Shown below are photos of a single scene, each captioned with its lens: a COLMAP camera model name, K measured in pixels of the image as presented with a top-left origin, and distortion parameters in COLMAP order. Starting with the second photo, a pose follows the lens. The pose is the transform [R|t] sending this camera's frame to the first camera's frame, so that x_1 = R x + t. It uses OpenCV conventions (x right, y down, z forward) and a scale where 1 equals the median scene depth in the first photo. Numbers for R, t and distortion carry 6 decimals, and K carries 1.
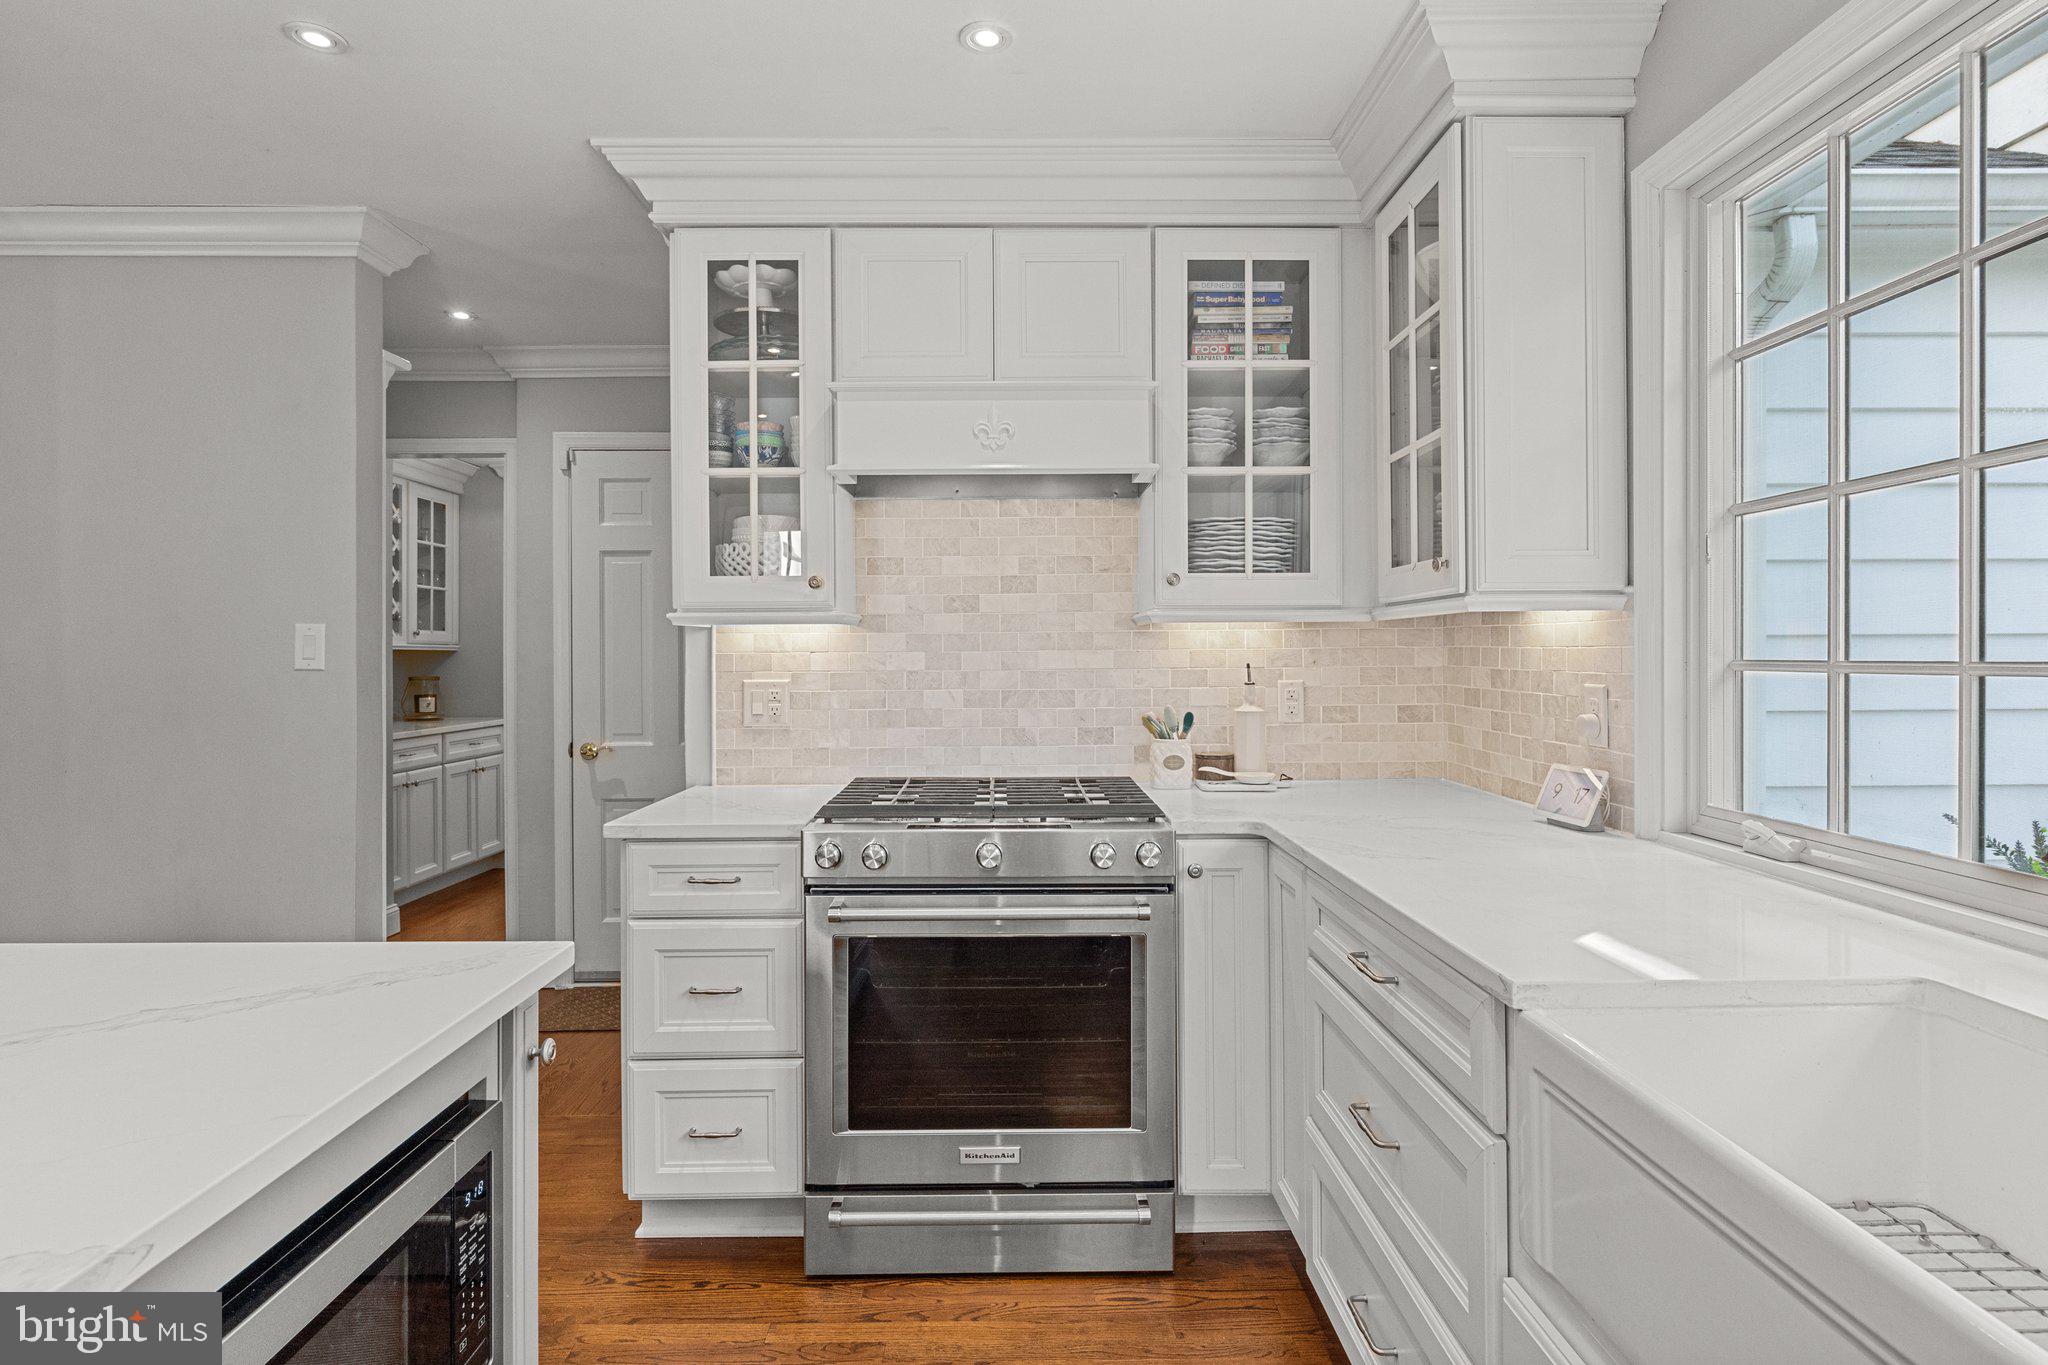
lens RADIAL K [[1043.1, 0, 1019.1], [0, 1043.1, 666.6], [0, 0, 1]] dist [-0.006735, -0.000461]
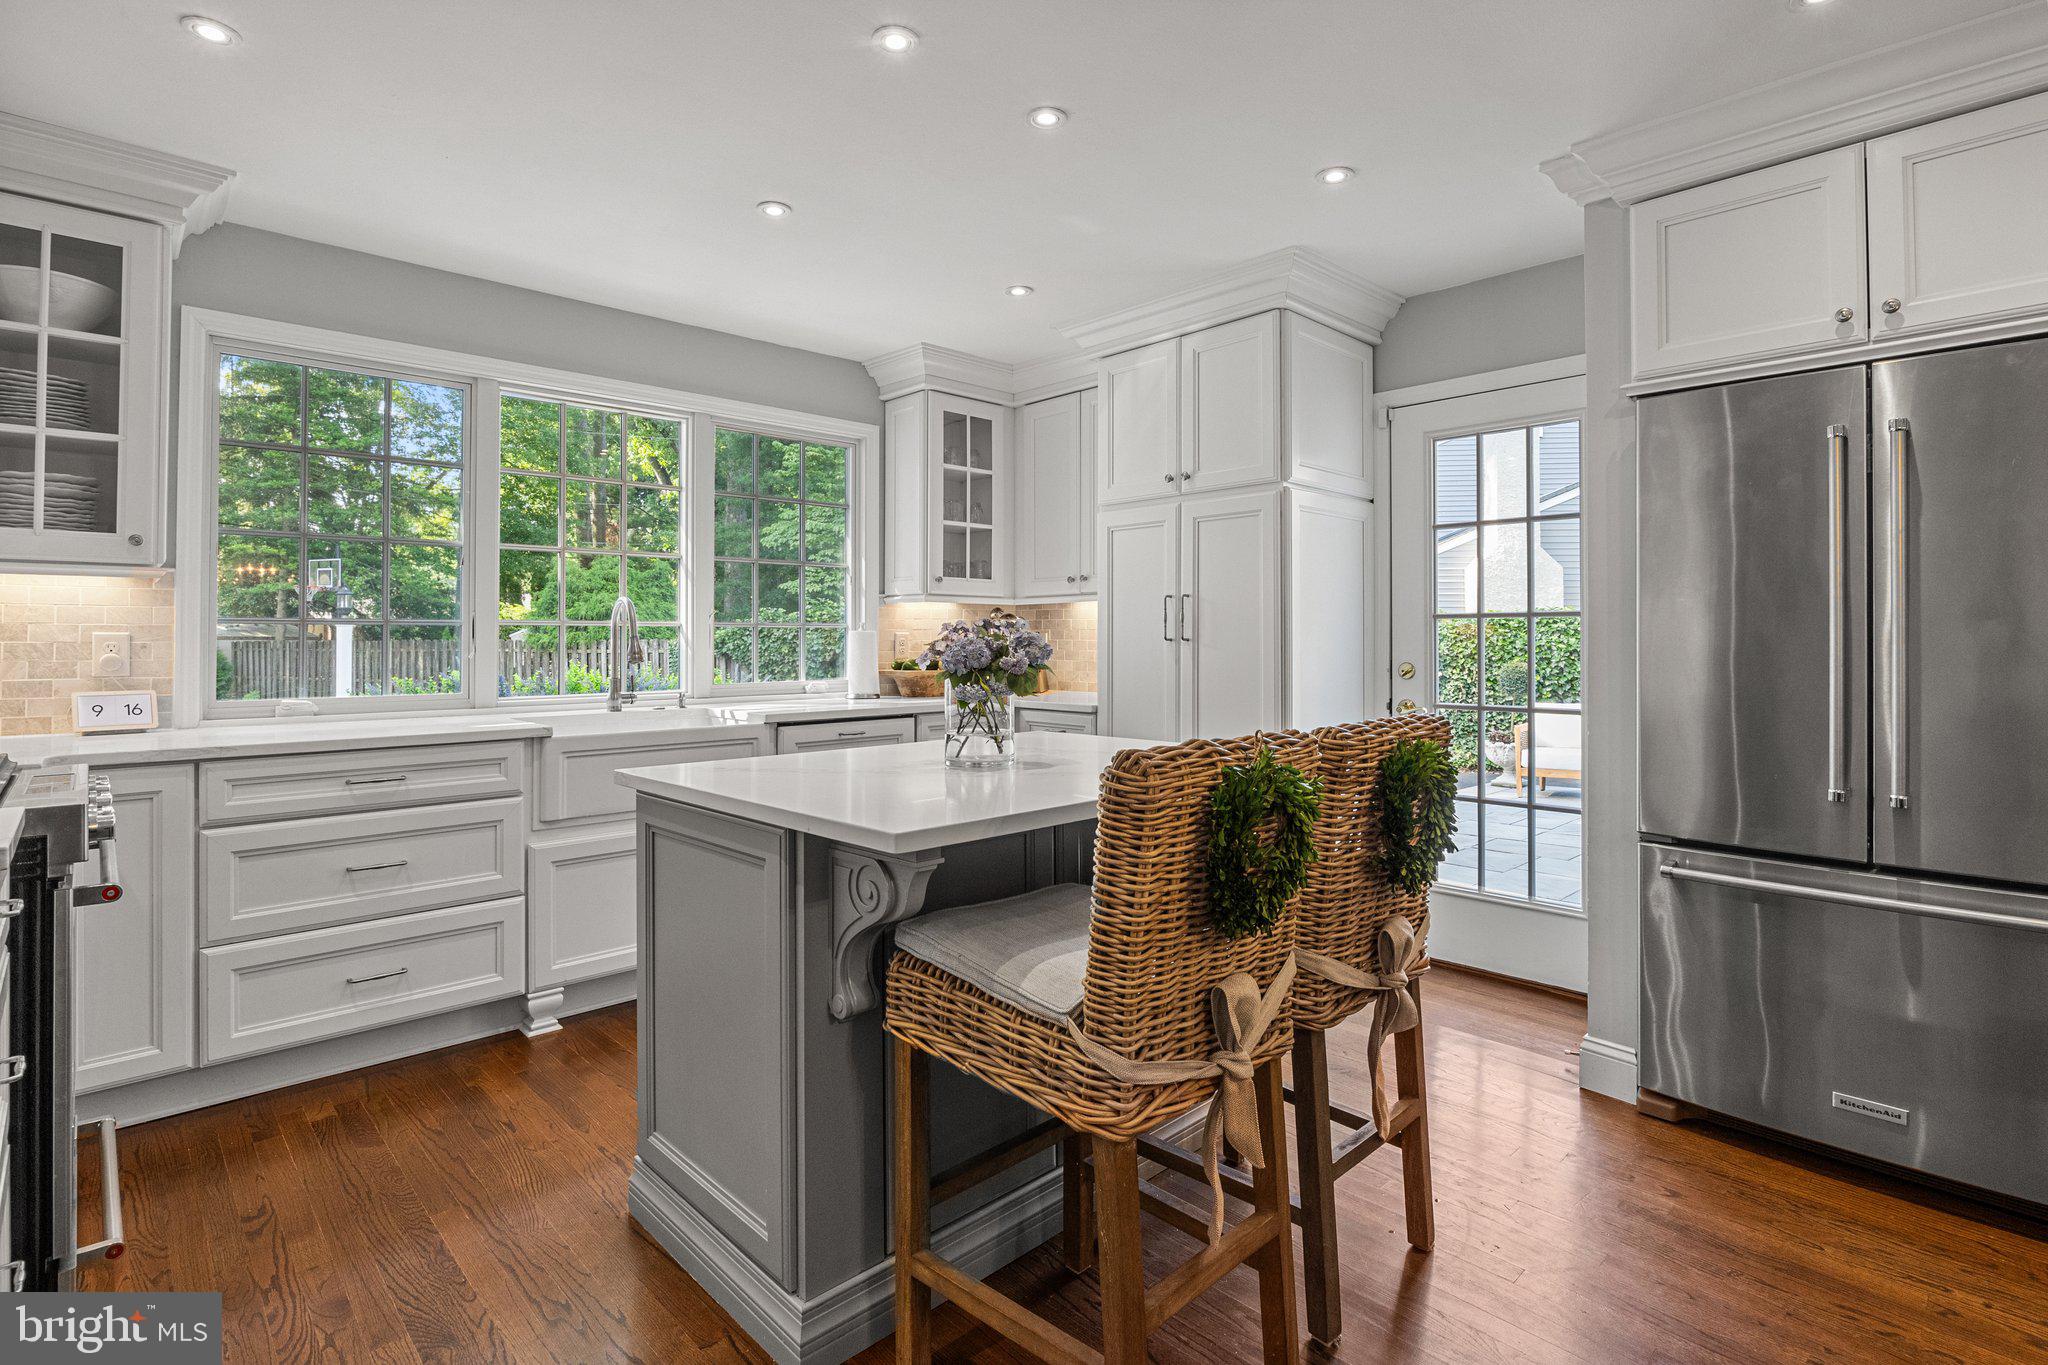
lens RADIAL K [[998.3, 0, 1031.3], [0, 998.3, 620.9], [0, 0, 1]] dist [0.001944, 0.000242]
pose [[-0.676154, 0.018320, 0.736532, -1.012165], [0.010694, 0.999830, -0.015051, 0.027200], [-0.736682, -0.002301, -0.676235, 0.784448]]
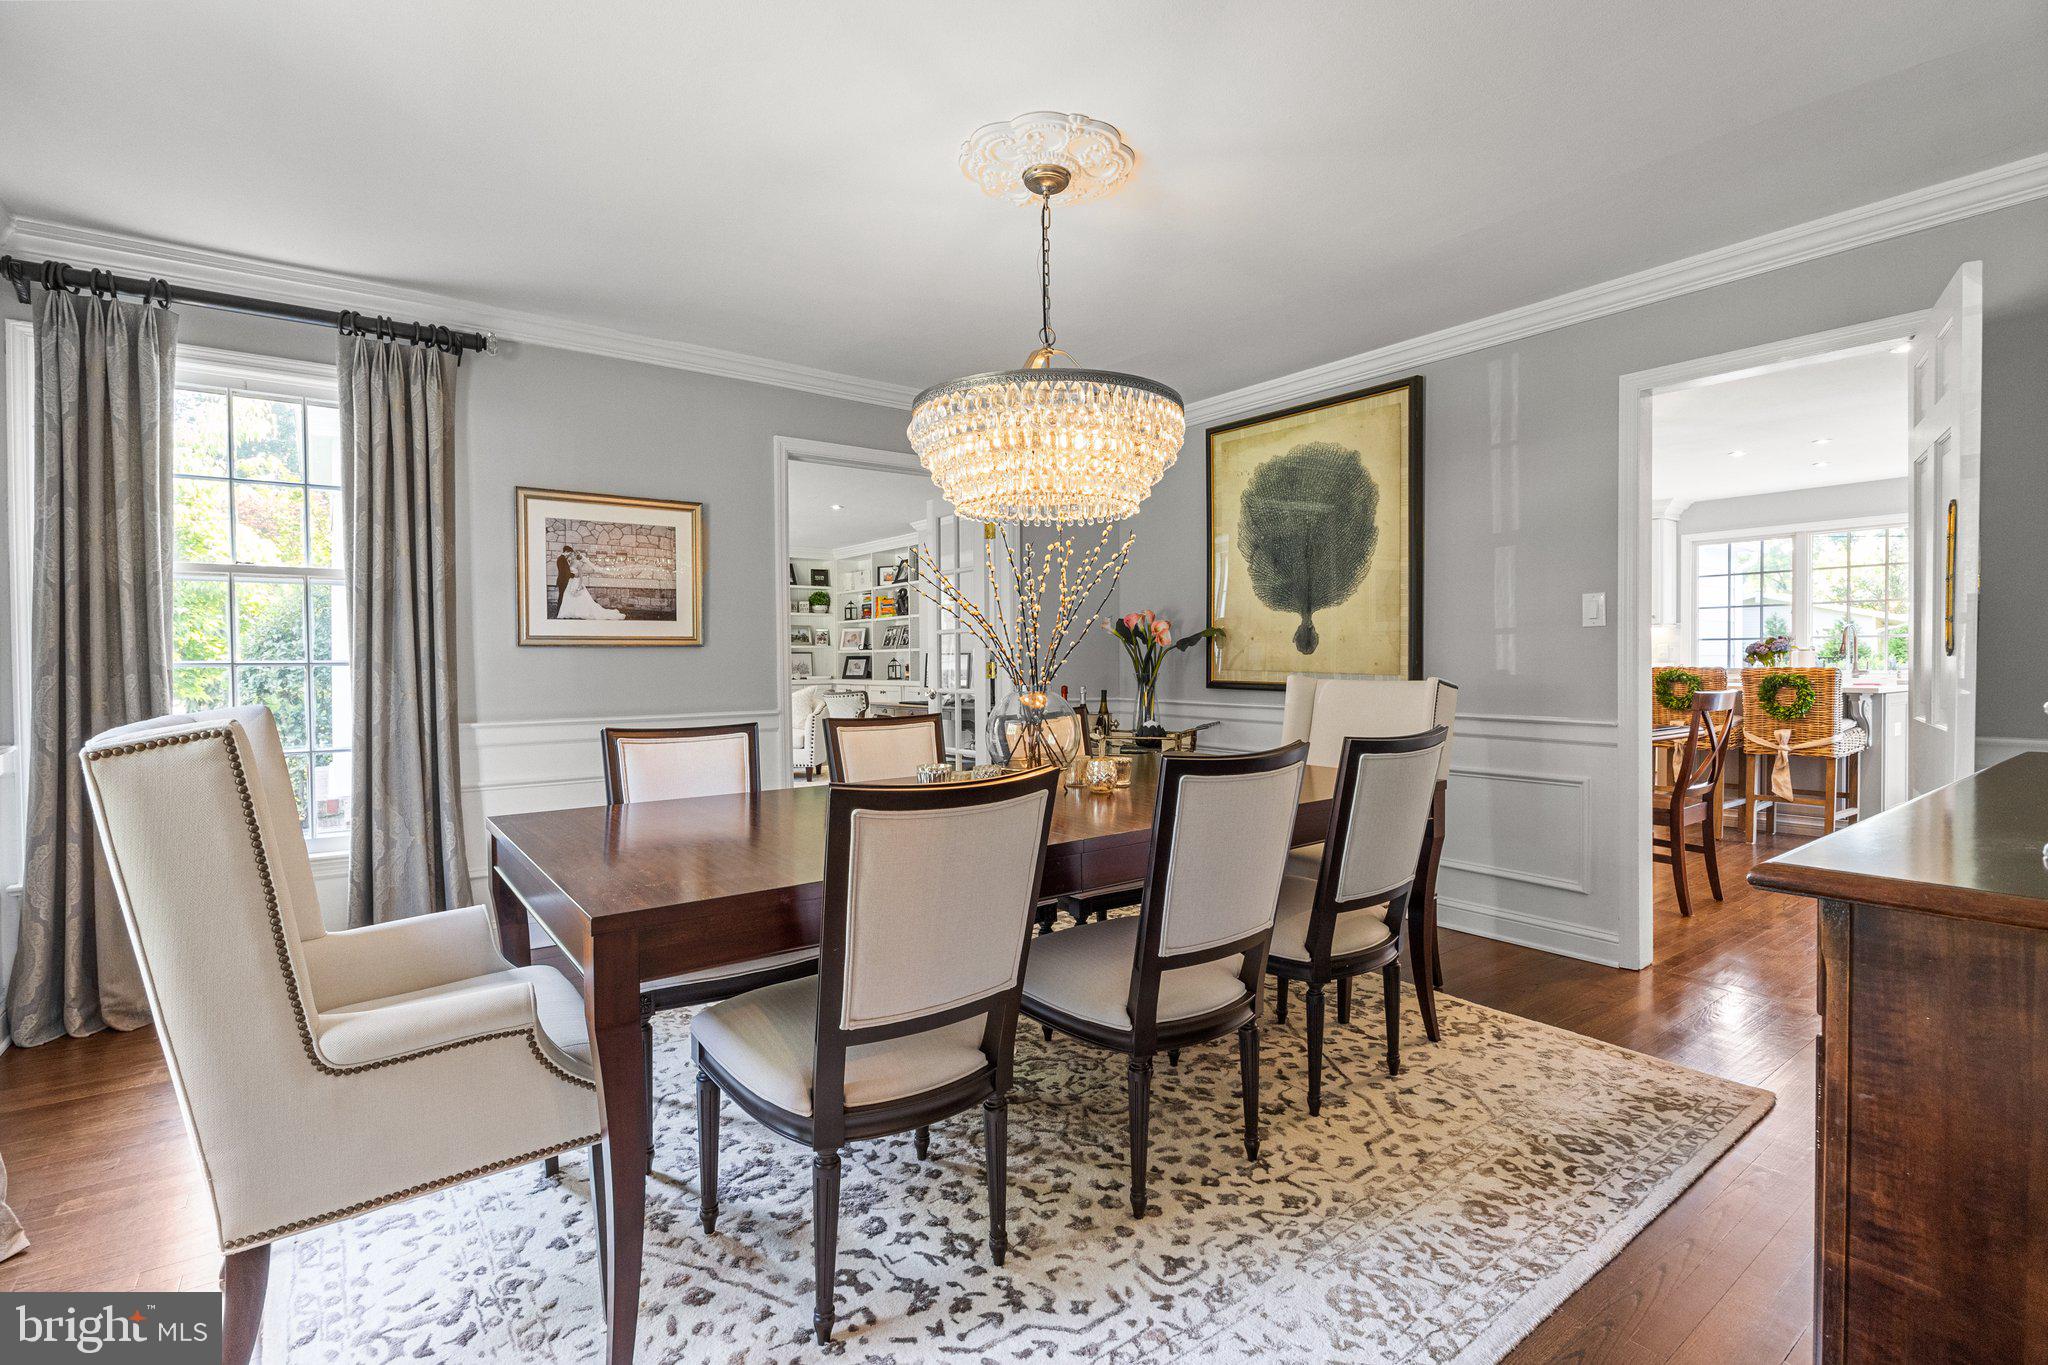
lens RADIAL K [[943.5, 0, 1028.8], [0, 943.5, 680.2], [0, 0, 1]] dist [-0.013918, 0.000088]
pose [[0.810565, -0.012949, 0.585505, -3.137843], [0.009611, 0.999915, 0.008810, 0.083005], [-0.585570, -0.001514, 0.810621, -0.519221]]
